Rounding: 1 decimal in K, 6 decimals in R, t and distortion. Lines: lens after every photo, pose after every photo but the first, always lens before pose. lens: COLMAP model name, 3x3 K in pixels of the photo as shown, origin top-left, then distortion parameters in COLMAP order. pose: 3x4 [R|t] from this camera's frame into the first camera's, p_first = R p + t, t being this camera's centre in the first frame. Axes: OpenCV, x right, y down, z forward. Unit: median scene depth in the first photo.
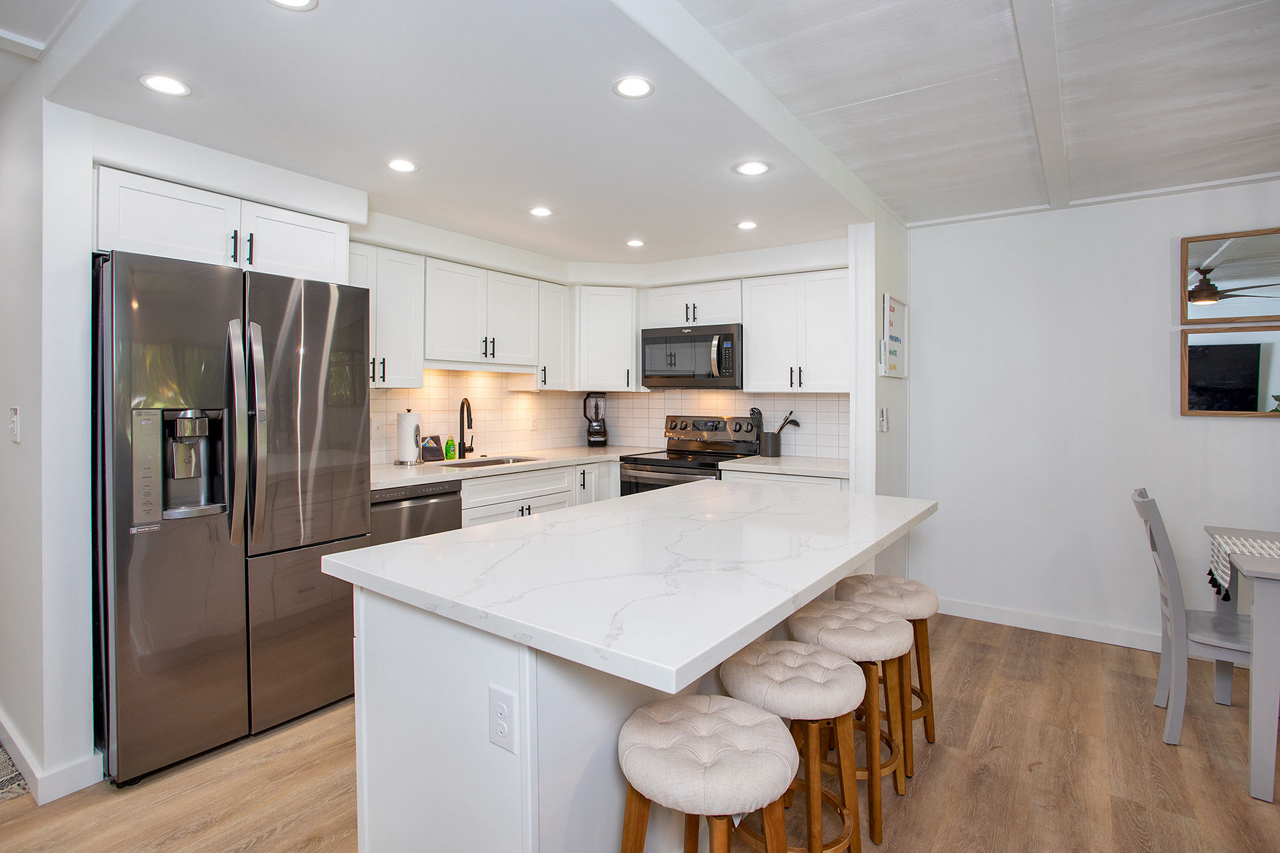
lens RADIAL K [[624.3, 0, 636.8], [0, 624.3, 408.2], [0, 0, 1]] dist [-0.033223, 0.000764]
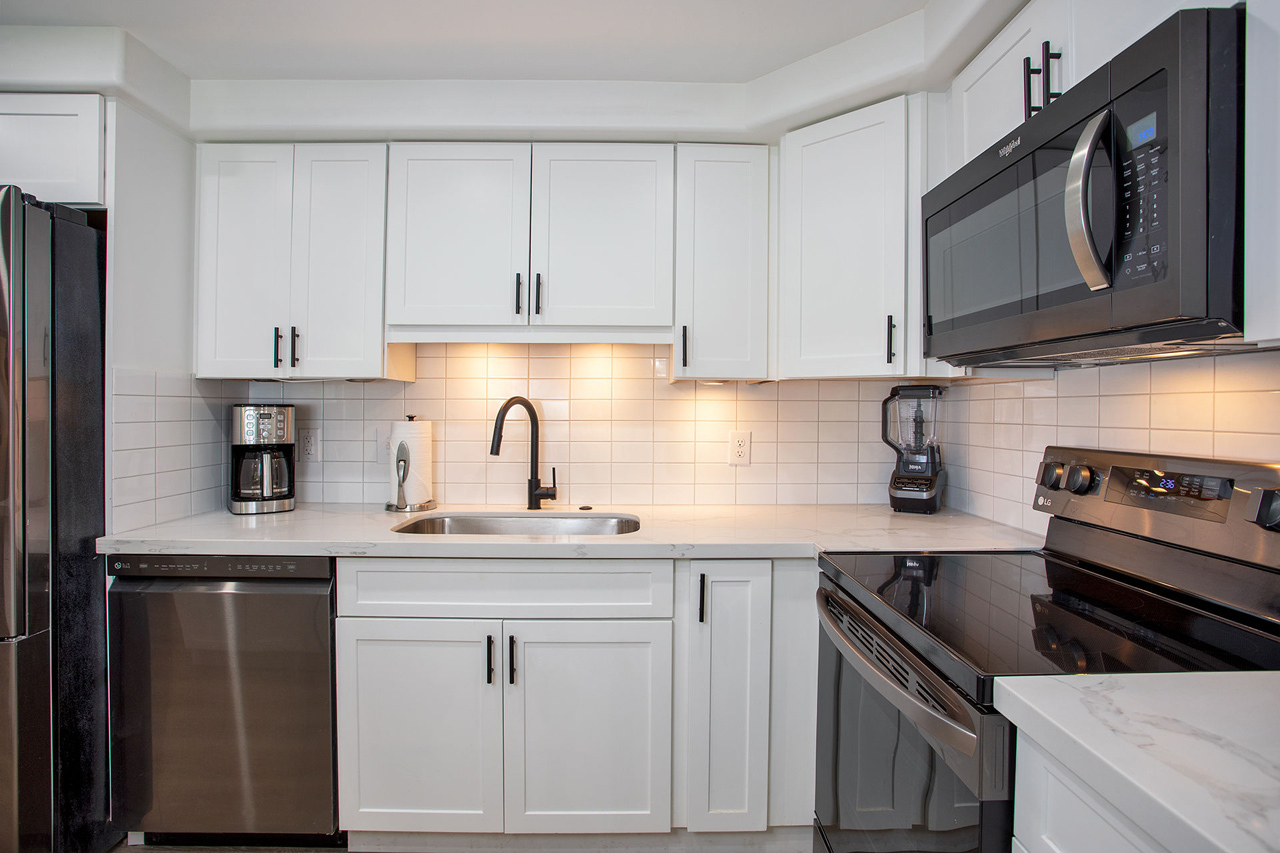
lens RADIAL K [[658.8, 0, 640.0], [0, 658.8, 426.5], [0, 0, 1]] dist [-0.030495, 0.000401]
pose [[0.600683, 0.020502, -0.799225, 0.199428], [-0.015351, 0.999783, 0.014109, -0.000385], [0.799340, 0.003794, 0.600867, 0.632206]]
